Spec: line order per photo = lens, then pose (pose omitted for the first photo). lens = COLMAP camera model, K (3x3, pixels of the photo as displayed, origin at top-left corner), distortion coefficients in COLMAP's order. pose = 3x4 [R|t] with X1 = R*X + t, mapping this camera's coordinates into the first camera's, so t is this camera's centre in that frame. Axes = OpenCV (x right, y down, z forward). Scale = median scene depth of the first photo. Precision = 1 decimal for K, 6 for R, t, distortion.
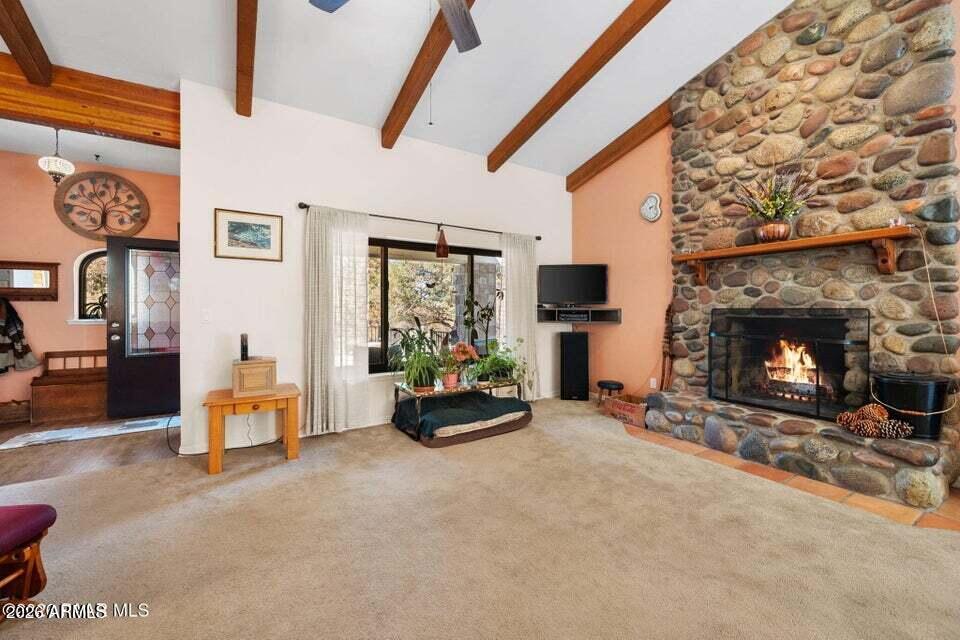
lens RADIAL K [[377.5, 0, 476.9], [0, 377.5, 311.5], [0, 0, 1]] dist [-0.001290, -0.000483]
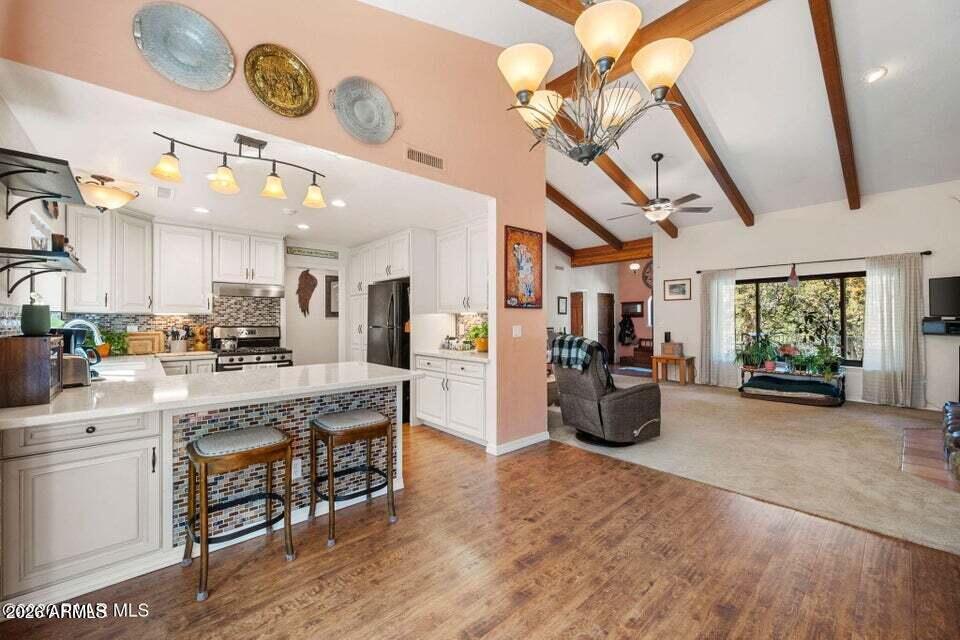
lens RADIAL K [[377.5, 0, 480.6], [0, 377.5, 318.7], [0, 0, 1]] dist [-0.001290, -0.000483]
pose [[0.162674, -0.001900, -0.986678, 1.478783], [0.001544, 0.999997, -0.001672, -0.022153], [0.986679, -0.001251, 0.162676, -0.555857]]
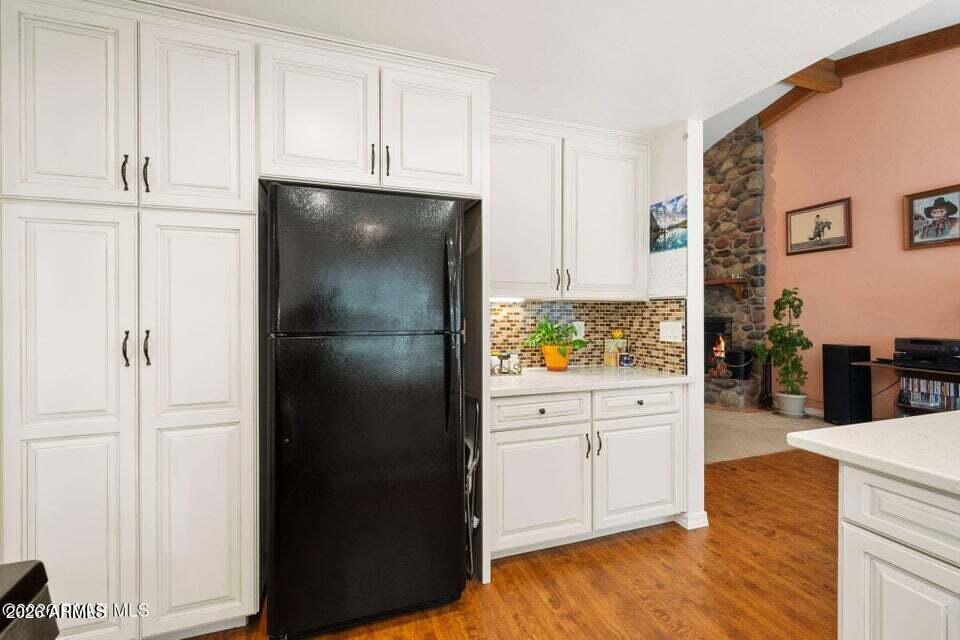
lens RADIAL K [[416.9, 0, 479.0], [0, 416.9, 316.6], [0, 0, 1]] dist [0.000198, 0.000002]
pose [[0.977597, -0.000371, -0.210483, 0.171258], [0.000783, 0.999998, 0.001871, -0.013791], [0.210482, -0.001994, 0.977596, -1.164591]]
